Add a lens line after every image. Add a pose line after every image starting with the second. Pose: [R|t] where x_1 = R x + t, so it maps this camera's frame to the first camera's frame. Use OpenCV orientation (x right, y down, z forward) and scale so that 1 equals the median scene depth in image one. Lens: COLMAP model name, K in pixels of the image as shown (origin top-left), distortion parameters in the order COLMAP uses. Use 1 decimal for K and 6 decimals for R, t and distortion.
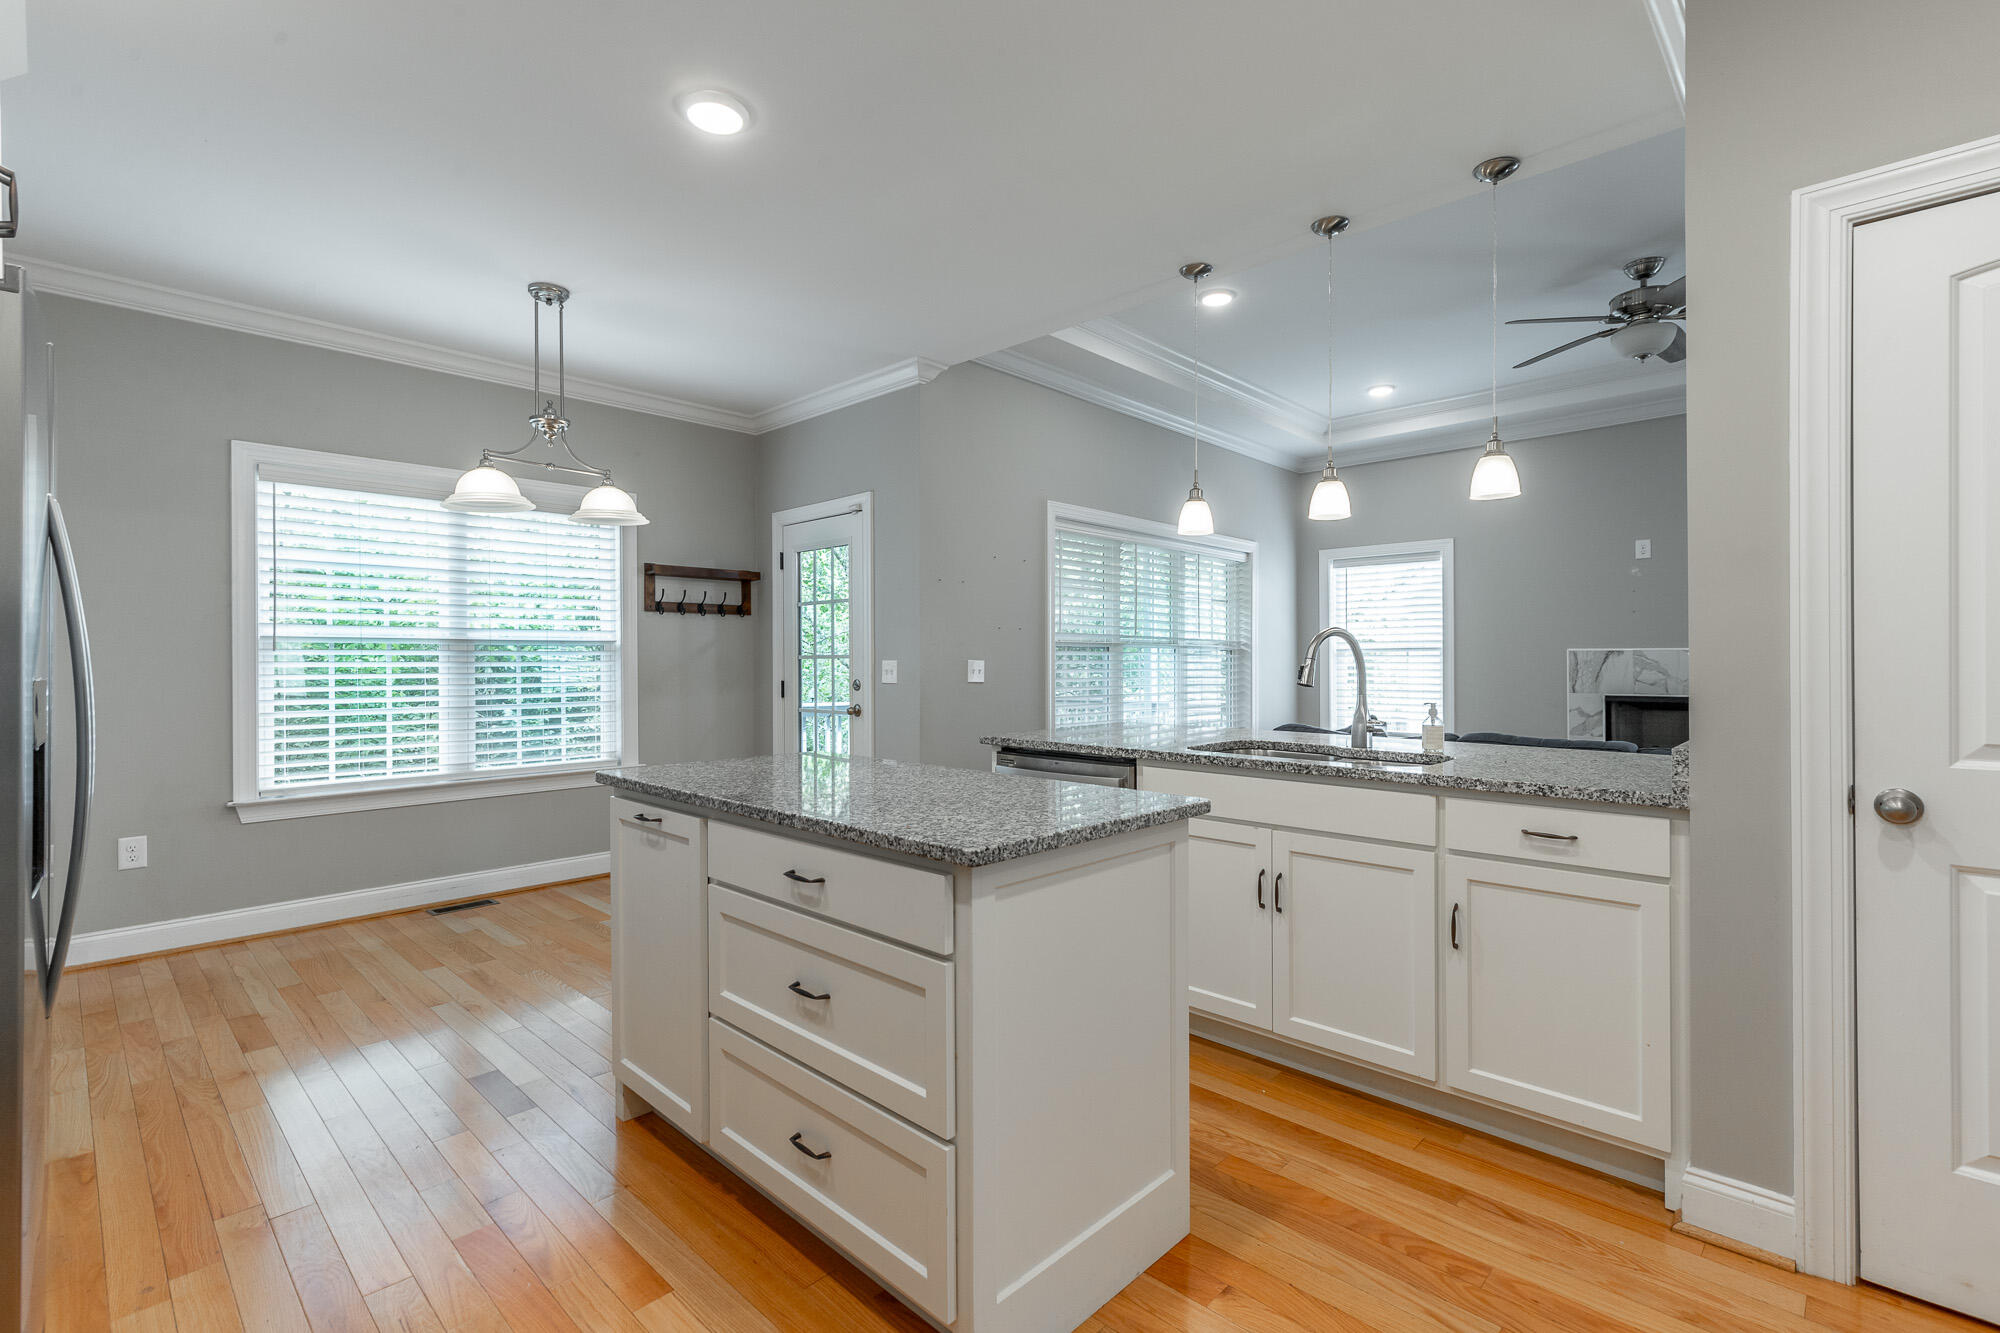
lens RADIAL K [[903.8, 0, 1000.0], [0, 903.8, 666.5], [0, 0, 1]] dist [0.002527, -0.001246]
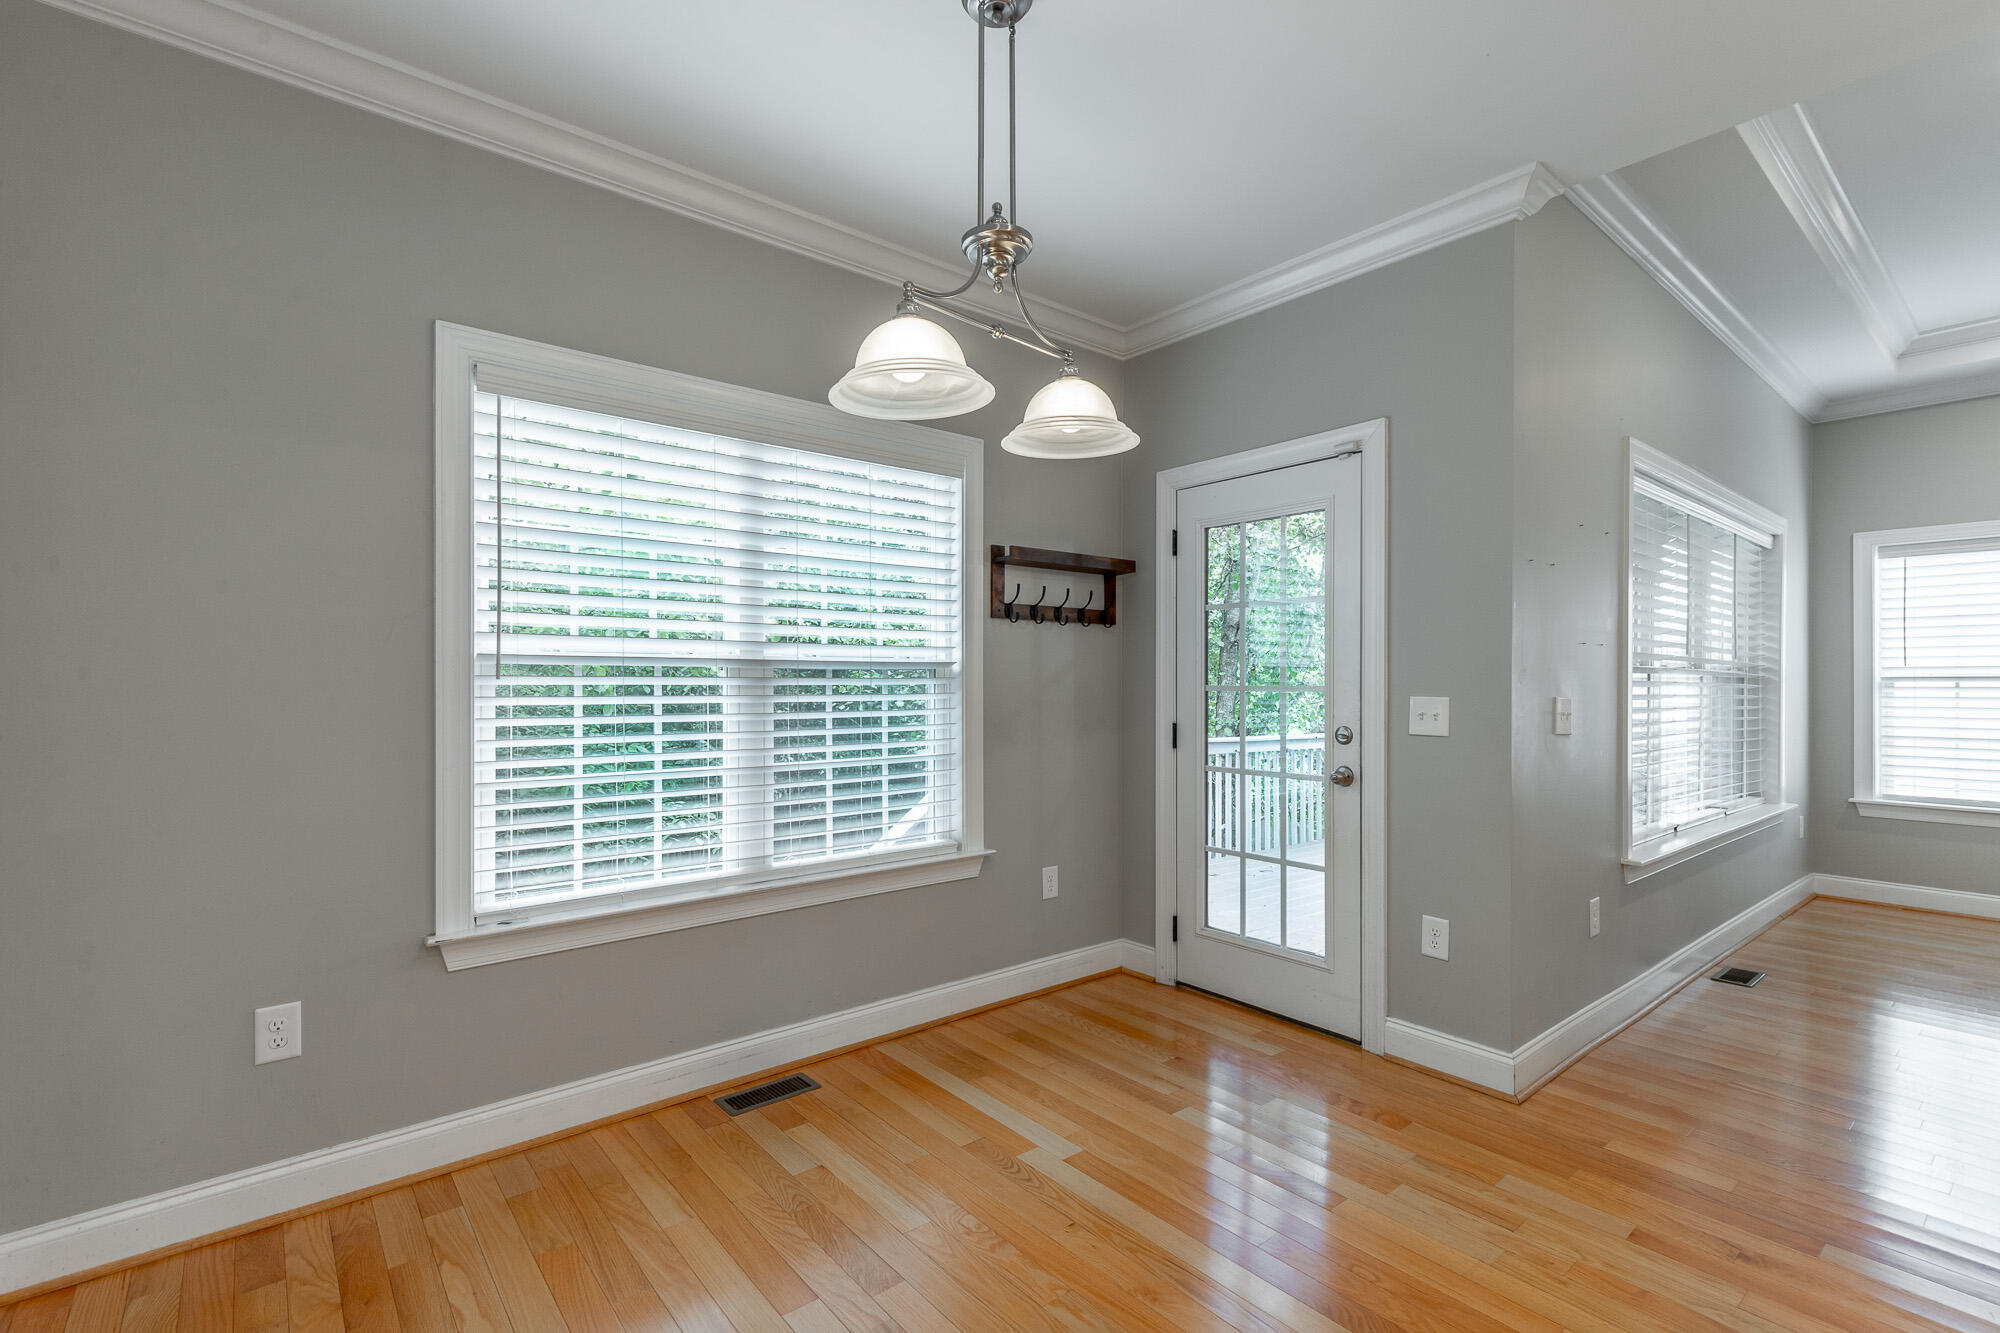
lens RADIAL K [[911.0, 0, 993.3], [0, 911.0, 689.6], [0, 0, 1]] dist [-0.001249, 0.000073]
pose [[0.992031, 0.006792, -0.125813, -0.327549], [-0.006558, 0.999976, 0.002274, -0.010917], [0.125826, -0.001431, 0.992051, 0.362560]]
